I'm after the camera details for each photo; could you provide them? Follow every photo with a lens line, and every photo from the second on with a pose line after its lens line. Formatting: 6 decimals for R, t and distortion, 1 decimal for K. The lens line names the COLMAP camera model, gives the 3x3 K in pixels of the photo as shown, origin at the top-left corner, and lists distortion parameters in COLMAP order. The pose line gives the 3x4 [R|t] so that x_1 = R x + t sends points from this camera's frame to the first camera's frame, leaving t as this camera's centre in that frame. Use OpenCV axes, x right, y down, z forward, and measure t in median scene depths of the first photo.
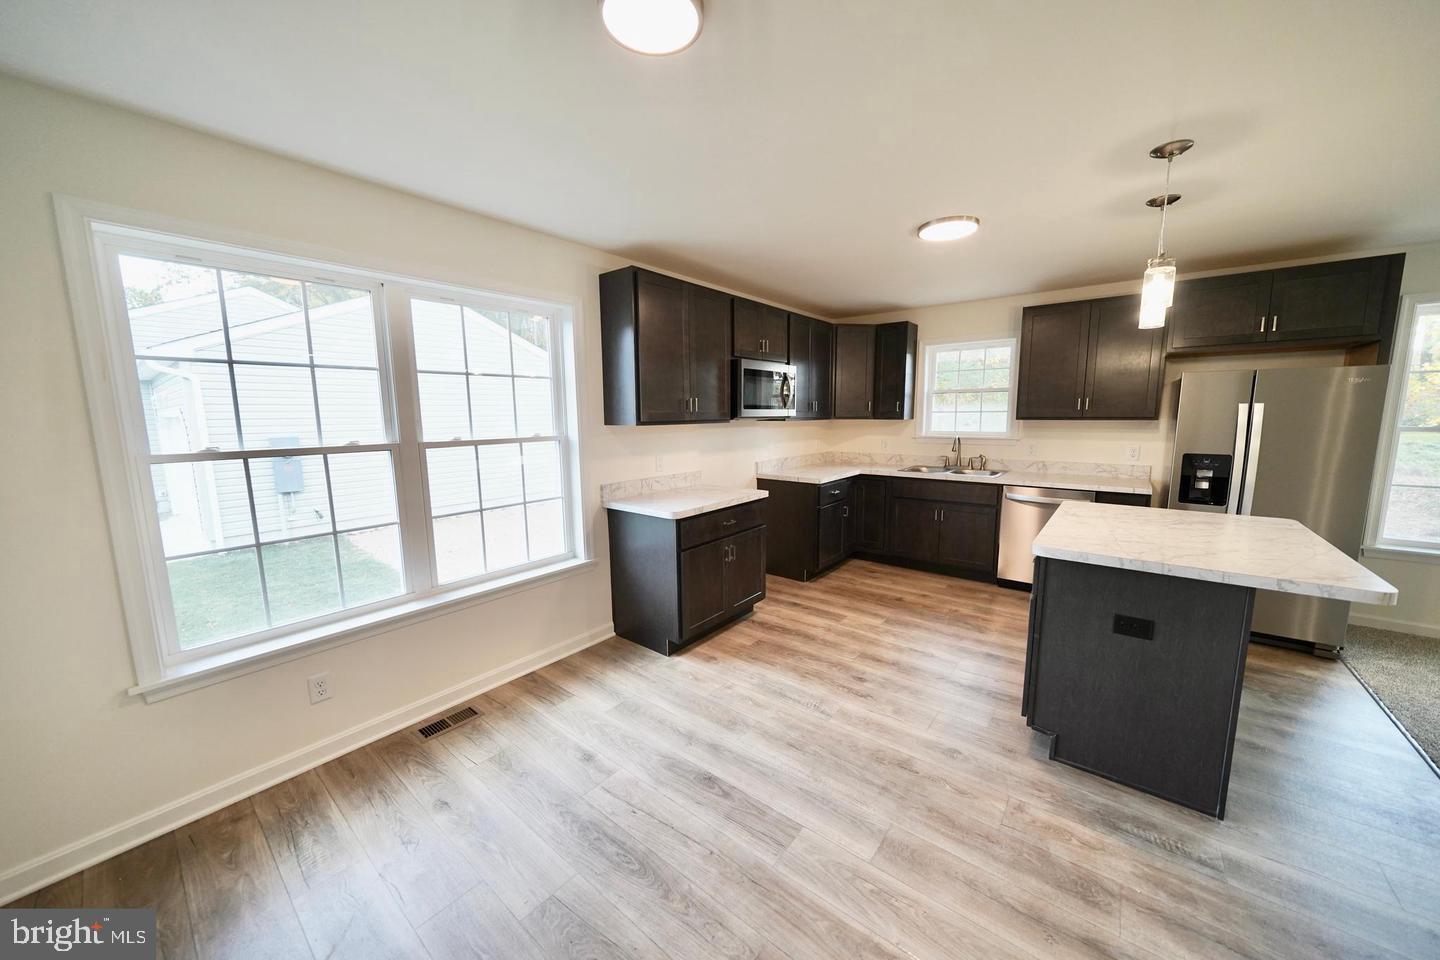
lens RADIAL K [[502.1, 0, 722.2], [0, 502.1, 481.4], [0, 0, 1]] dist [-0.005306, 0.000130]
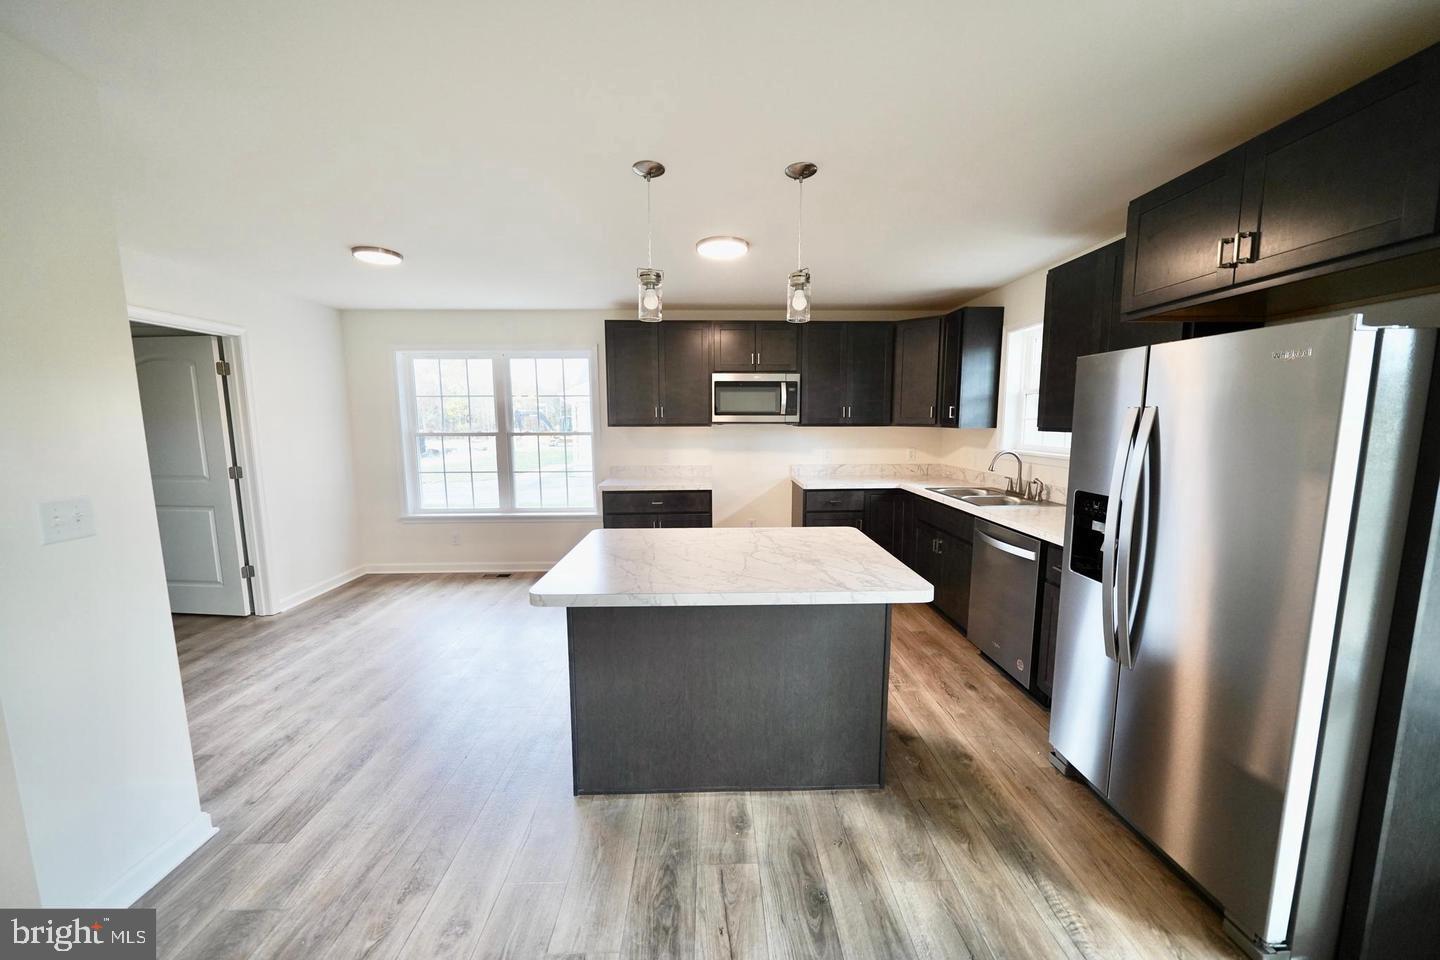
lens RADIAL K [[502.1, 0, 722.2], [0, 502.1, 481.4], [0, 0, 1]] dist [-0.005306, 0.000130]
pose [[0.646964, 0.101640, -0.755716, 0.950673], [-0.107525, 0.993334, 0.041548, -0.038829], [0.754901, 0.054379, 0.653580, 0.238202]]
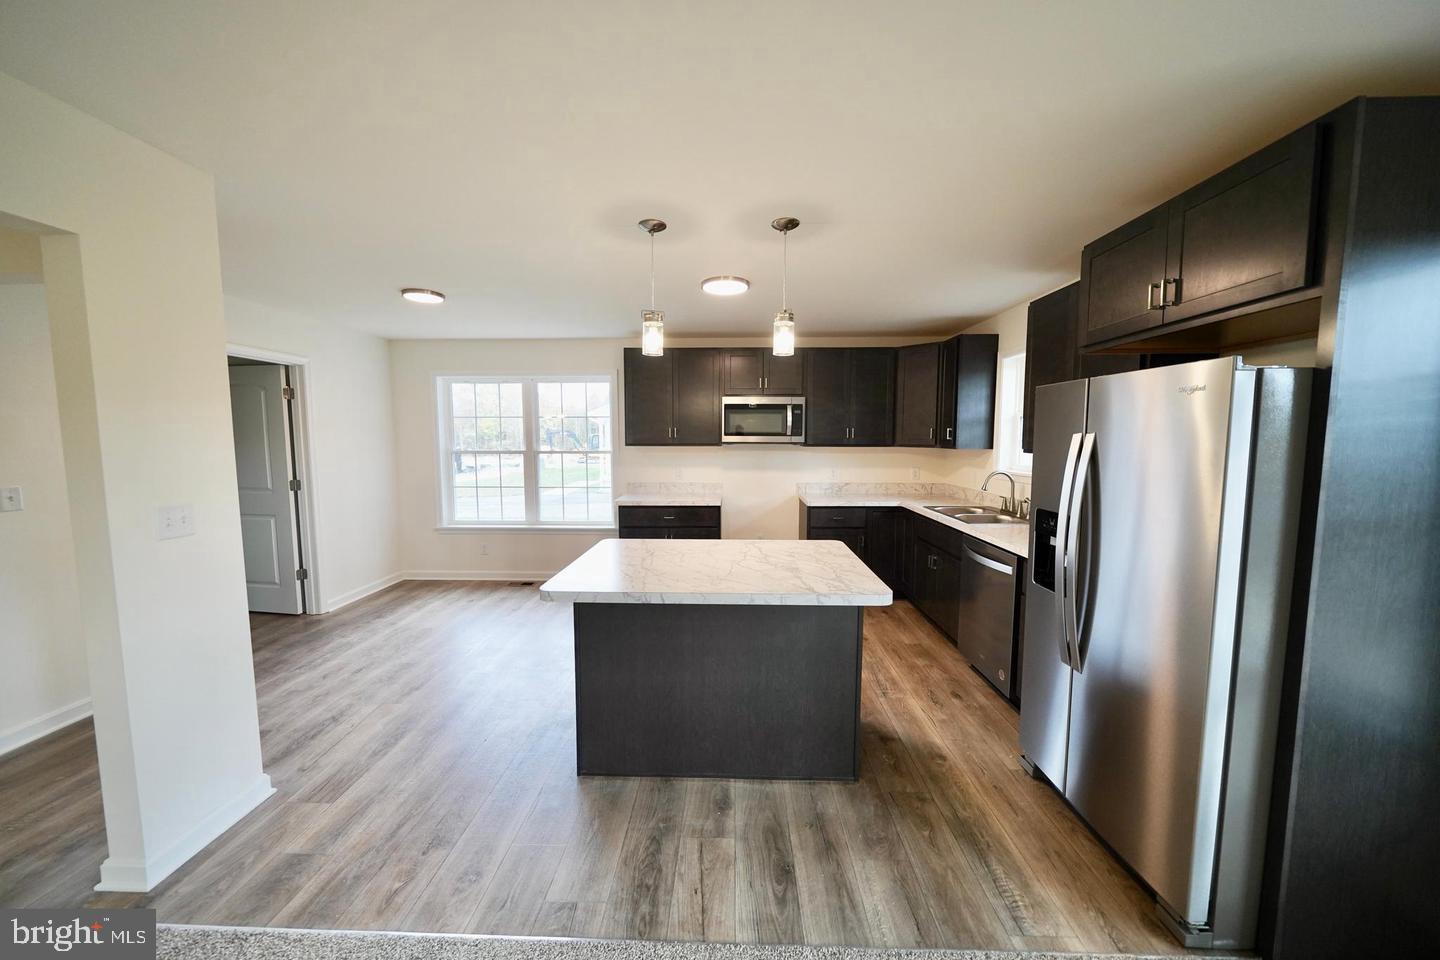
lens RADIAL K [[499.2, 0, 720.0], [0, 499.2, 480.5], [0, 0, 1]] dist [-0.004478, 0.000016]
pose [[0.602964, 0.078816, -0.793865, 1.025823], [-0.115445, 0.993254, 0.010928, -0.043574], [0.789371, 0.085058, 0.607995, 0.228756]]
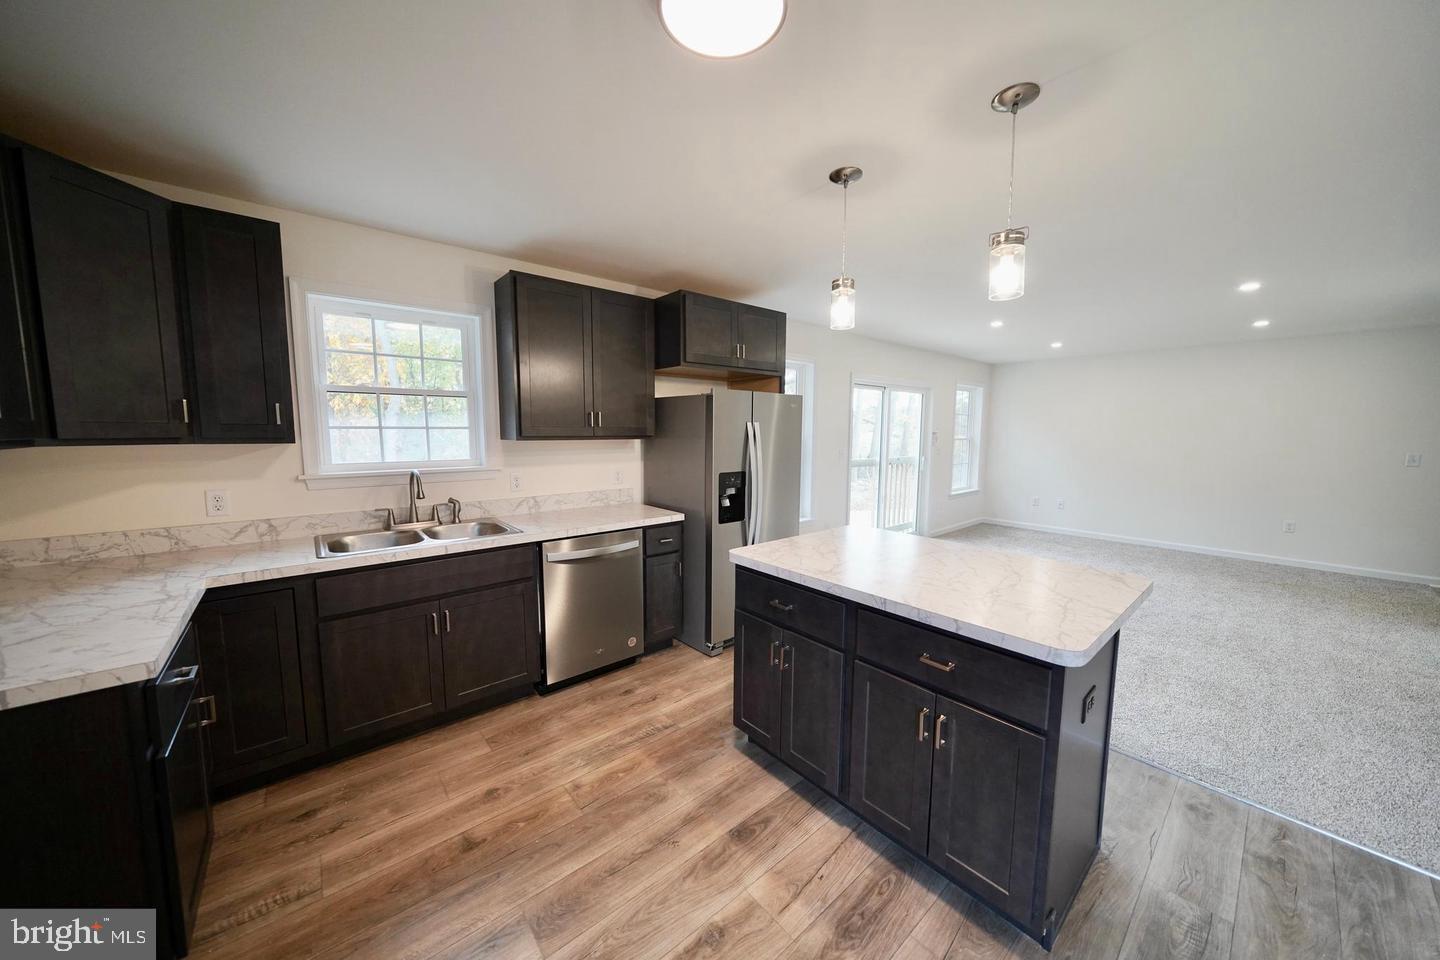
lens RADIAL K [[492.1, 0, 719.1], [0, 492.1, 479.0], [0, 0, 1]] dist [-0.005669, 0.000242]
pose [[0.190076, -0.088614, 0.977762, -0.001690], [0.128063, 0.989647, 0.064795, -0.091102], [-0.973381, 0.112899, 0.199457, 0.700298]]
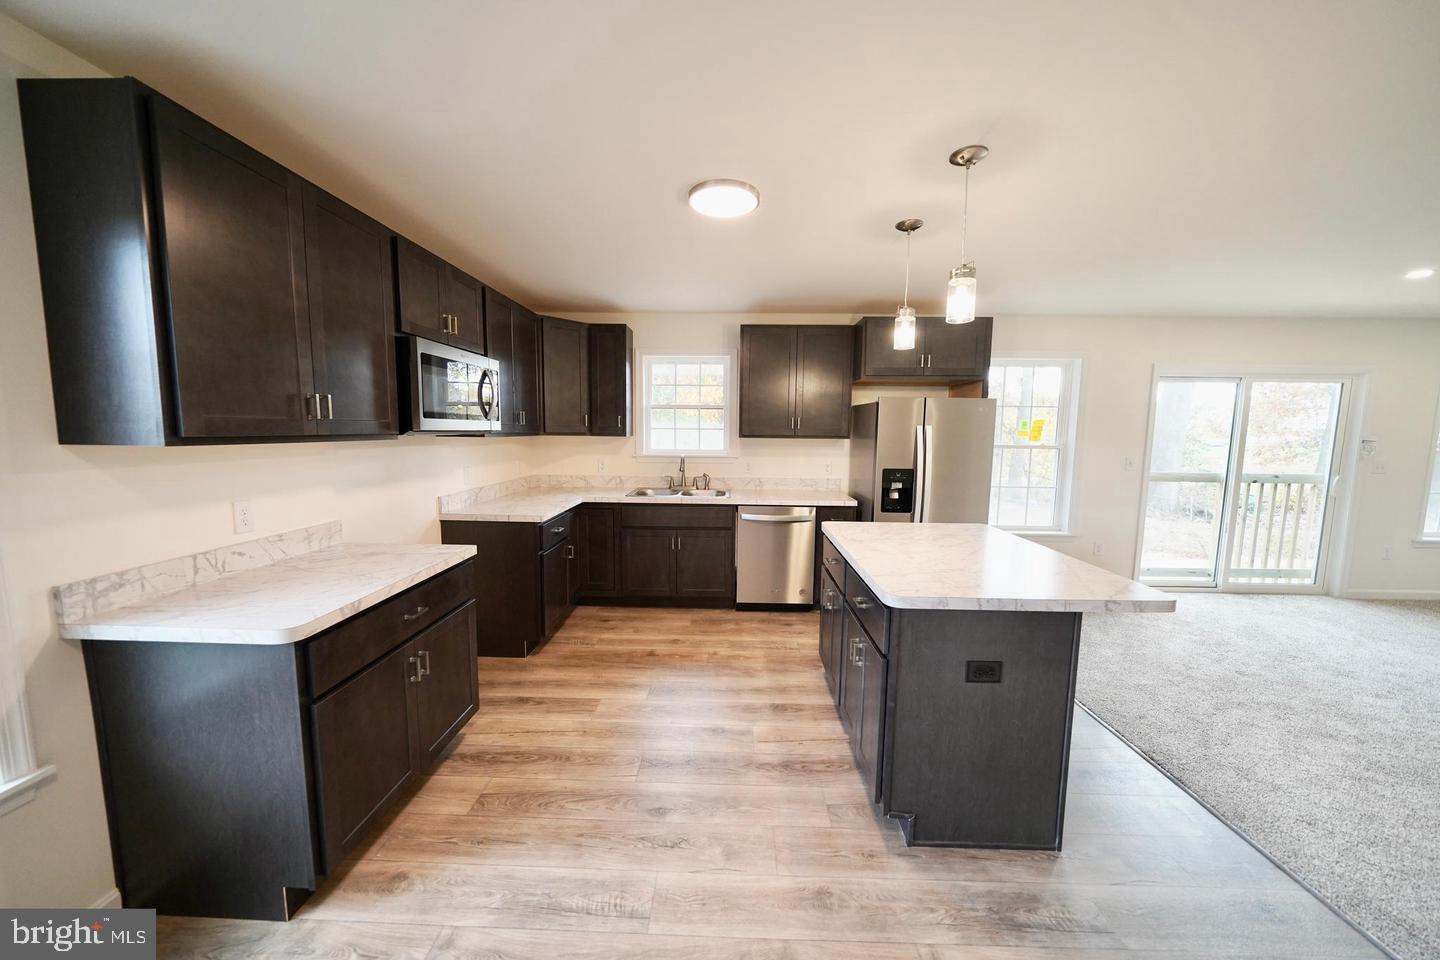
lens RADIAL K [[492.1, 0, 719.1], [0, 492.1, 479.0], [0, 0, 1]] dist [-0.005669, 0.000242]
pose [[0.797841, -0.043179, 0.601319, -0.033655], [0.064120, 0.997852, -0.013422, -0.035768], [-0.599448, 0.049265, 0.798896, 0.290009]]
